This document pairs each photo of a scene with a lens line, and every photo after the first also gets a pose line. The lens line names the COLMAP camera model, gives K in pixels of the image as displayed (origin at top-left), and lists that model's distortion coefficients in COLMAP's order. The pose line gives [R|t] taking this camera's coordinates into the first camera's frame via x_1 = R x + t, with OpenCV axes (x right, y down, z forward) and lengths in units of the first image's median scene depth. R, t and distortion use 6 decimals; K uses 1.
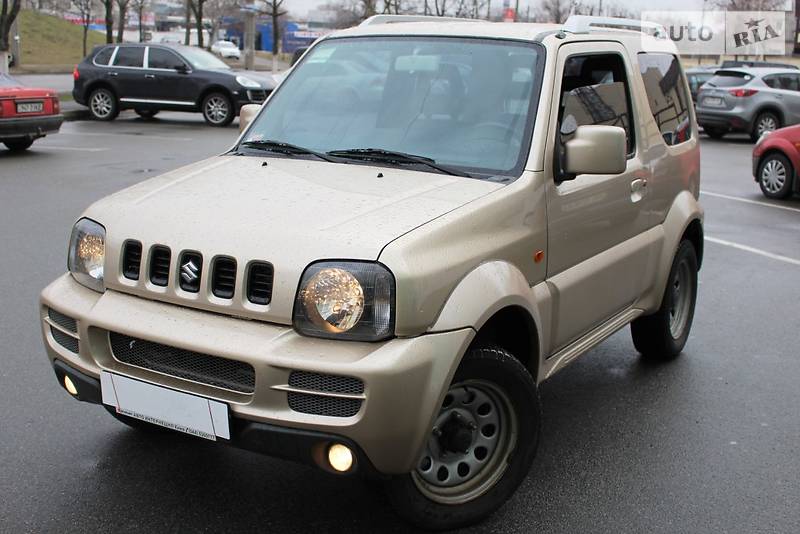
lens RADIAL K [[1016.7, 0, 406.1], [0, 1016.7, 265.8], [0, 0, 1]] dist [-0.070113, 0.000000]
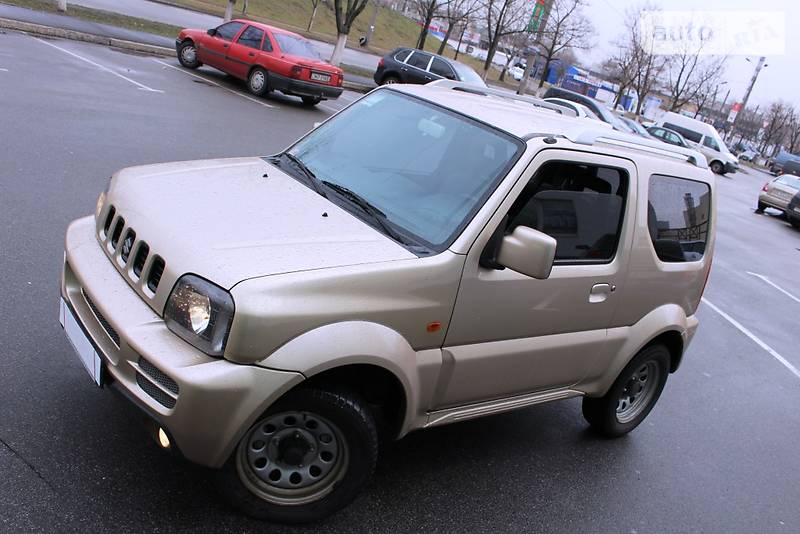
lens RADIAL K [[733.8, 0, 405.9], [0, 733.8, 268.1], [0, 0, 1]] dist [-0.083316, 0.000000]
pose [[0.911470, 0.322695, -0.255129, 0.306581], [-0.309853, 0.946498, 0.090185, -0.142573], [0.270581, -0.003148, 0.962692, 0.228192]]
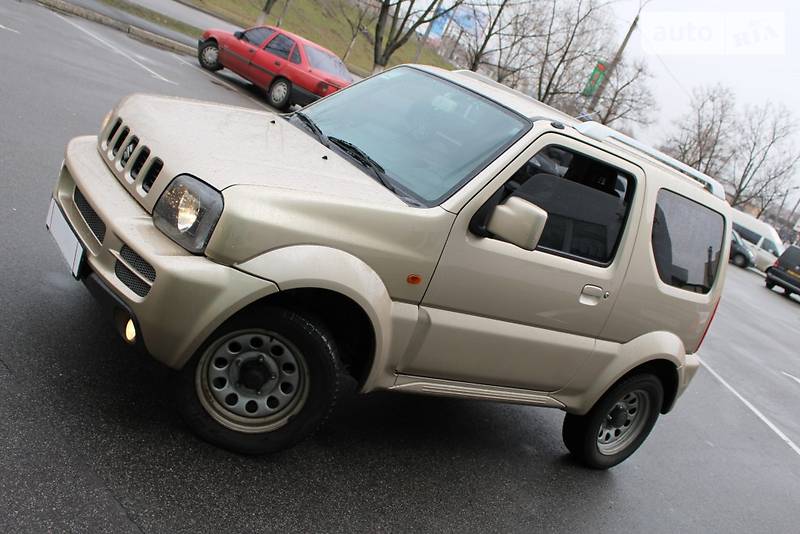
lens RADIAL K [[836.7, 0, 404.5], [0, 836.7, 264.0], [0, 0, 1]] dist [-0.079374, 0.000000]
pose [[0.850011, 0.428498, -0.306385, 0.422204], [-0.448987, 0.893529, 0.004018, -0.025166], [0.275485, 0.134148, 0.951899, 0.126866]]
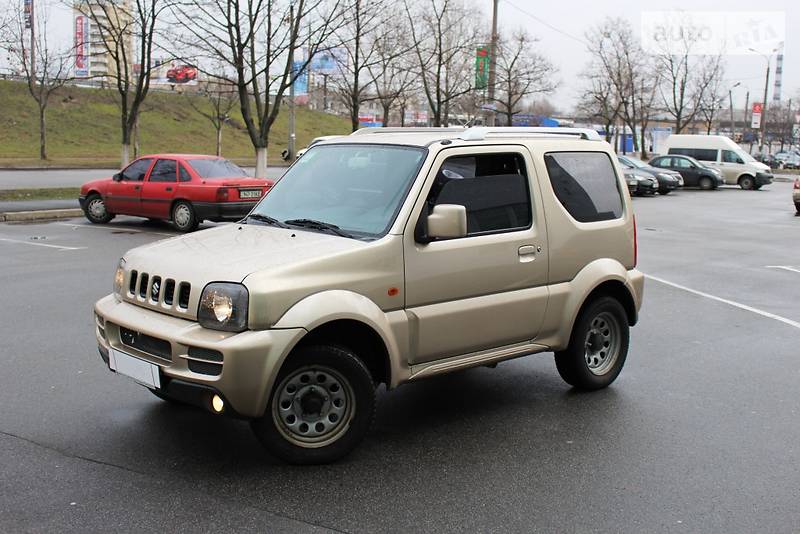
lens RADIAL K [[981.5, 0, 402.9], [0, 981.5, 250.2], [0, 0, 1]] dist [-0.048138, 0.000000]
pose [[0.960273, 0.019929, -0.278349, 0.577138], [-0.048143, 0.994322, -0.094898, 0.070194], [0.274877, 0.104528, 0.955780, -0.394969]]
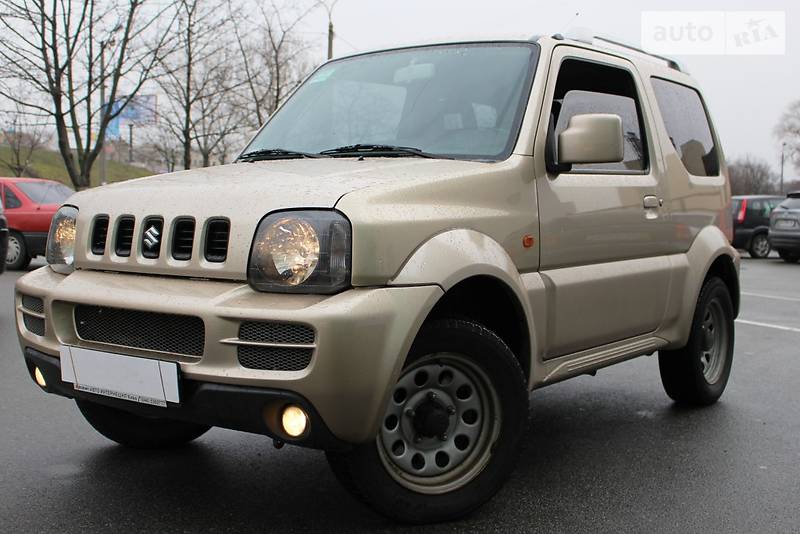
lens RADIAL K [[1016.7, 0, 400.4], [0, 1016.7, 265.0], [0, 0, 1]] dist [-0.070113, 0.000000]
pose [[0.996122, -0.010638, -0.087332, 0.100574], [-0.002854, 0.988233, -0.152927, 0.167198], [0.087931, 0.152584, 0.984371, 0.068166]]
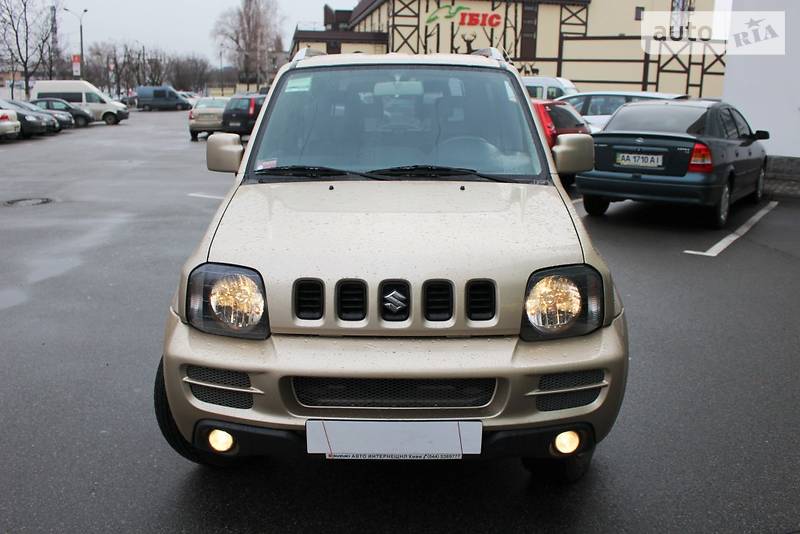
lens RADIAL K [[733.8, 0, 408.3], [0, 733.8, 278.2], [0, 0, 1]] dist [-0.083316, 0.000000]
pose [[0.853096, -0.154691, 0.498294, -0.518892], [0.128035, 0.987903, 0.087486, -0.072277], [-0.505800, -0.010835, 0.862583, 0.349728]]
